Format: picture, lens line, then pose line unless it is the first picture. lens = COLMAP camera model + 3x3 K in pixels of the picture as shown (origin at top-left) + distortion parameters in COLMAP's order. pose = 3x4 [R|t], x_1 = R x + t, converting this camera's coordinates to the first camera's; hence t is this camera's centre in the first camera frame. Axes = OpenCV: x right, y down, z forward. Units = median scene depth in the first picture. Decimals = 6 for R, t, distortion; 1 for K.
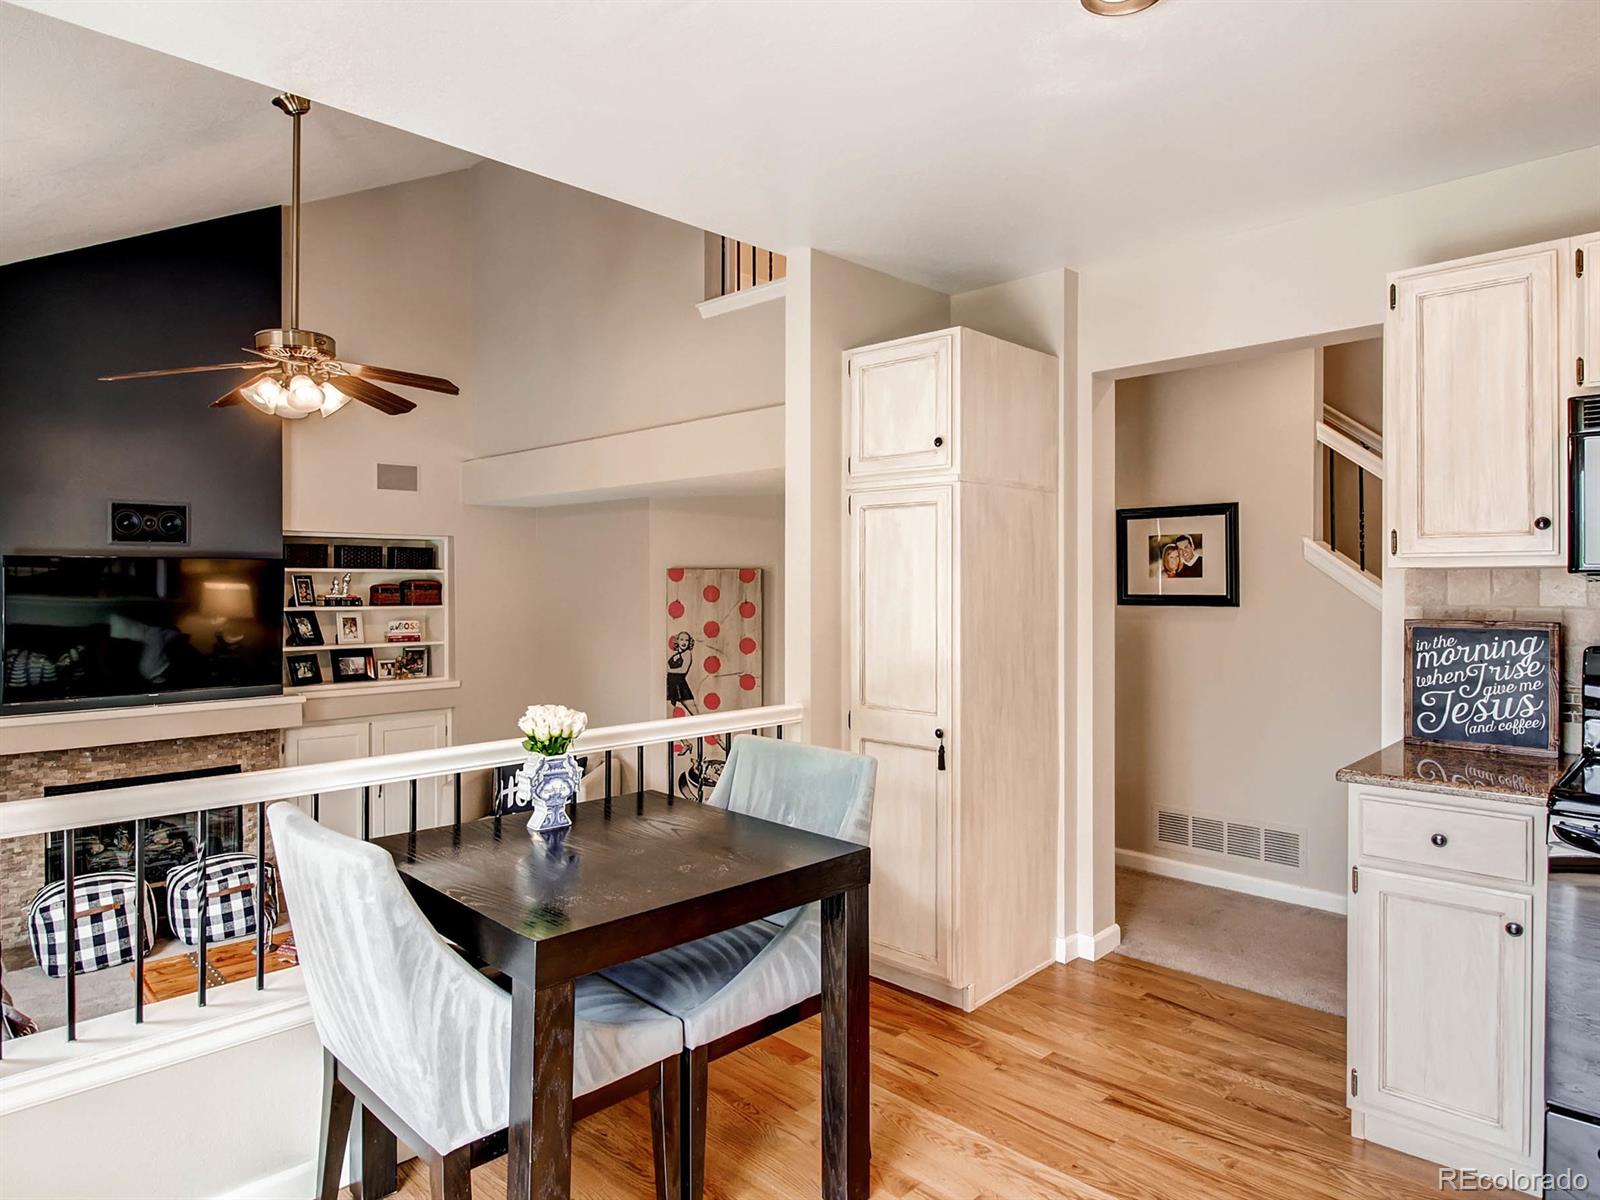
lens RADIAL K [[993.8, 0, 801.2], [0, 993.8, 591.1], [0, 0, 1]] dist [0.010391, -0.016354]
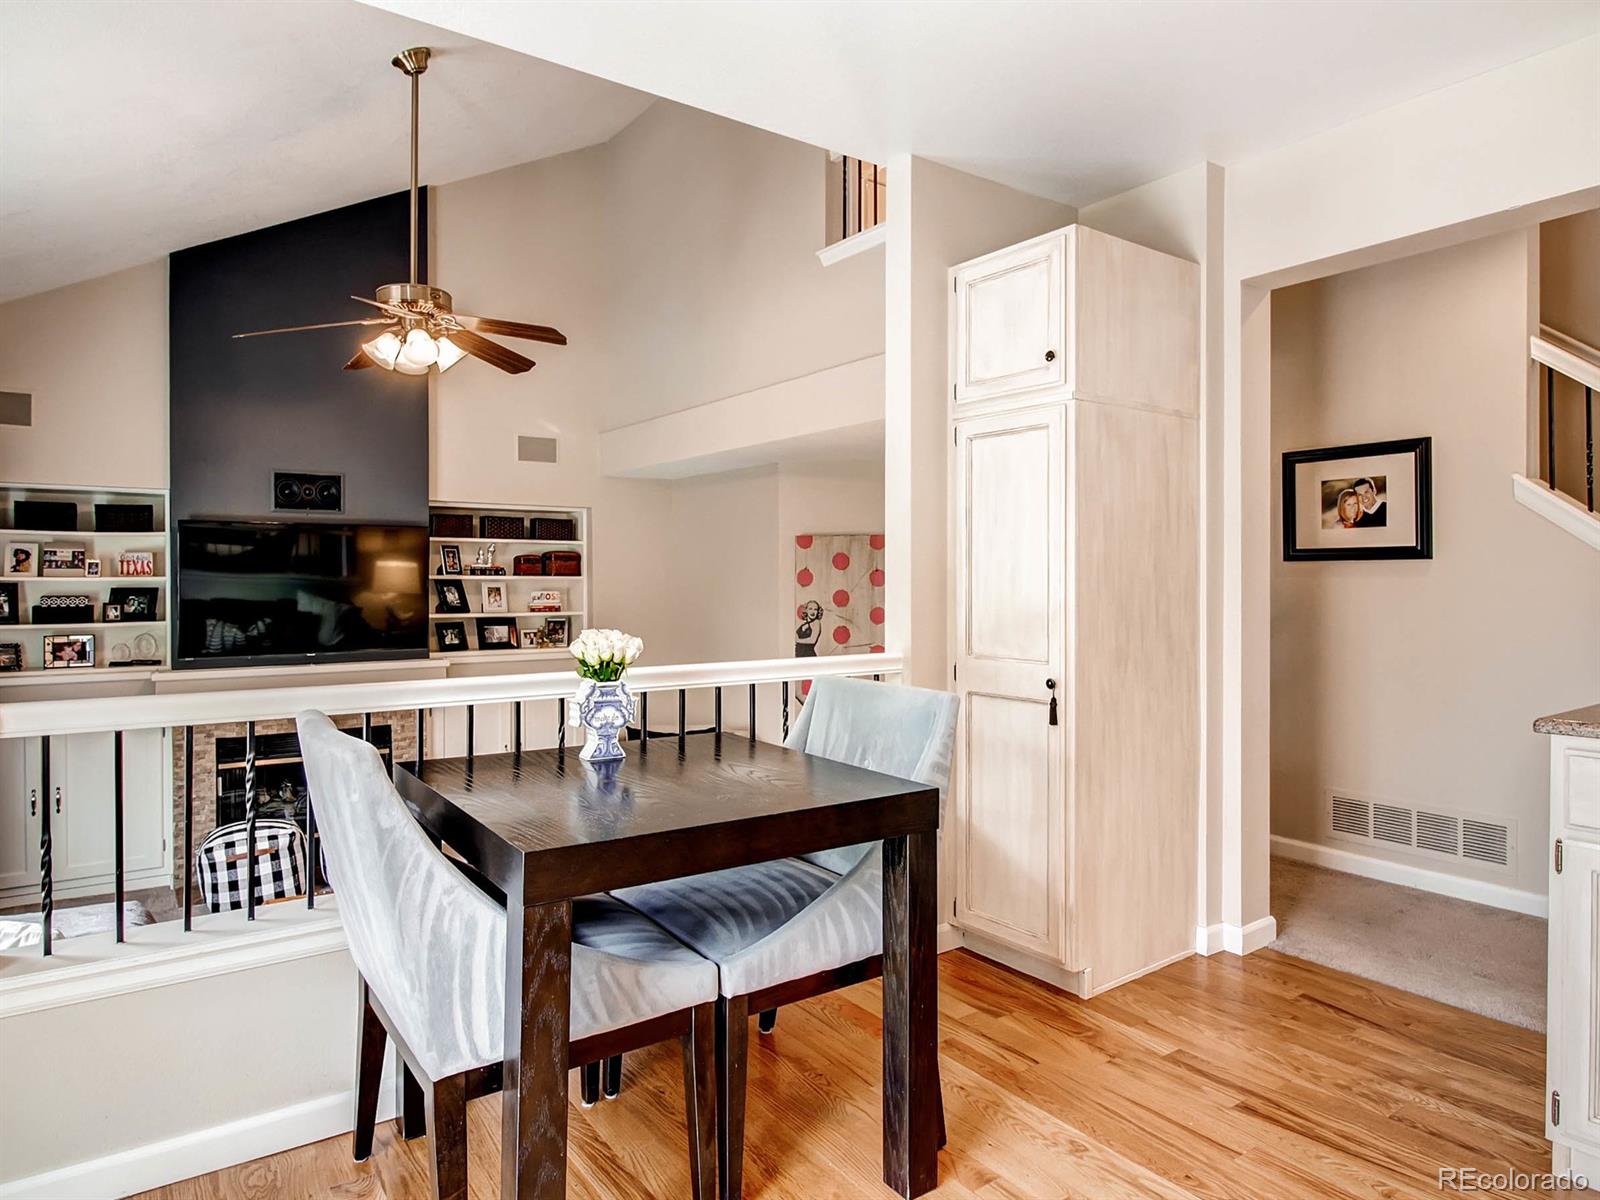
lens RADIAL K [[993.8, 0, 804.1], [0, 993.8, 594.7], [0, 0, 1]] dist [0.010391, -0.016354]
pose [[0.984830, 0.002500, -0.173506, 0.071487], [-0.002497, 0.999997, 0.000234, 0.060048], [0.173506, 0.000203, 0.984833, 0.078964]]
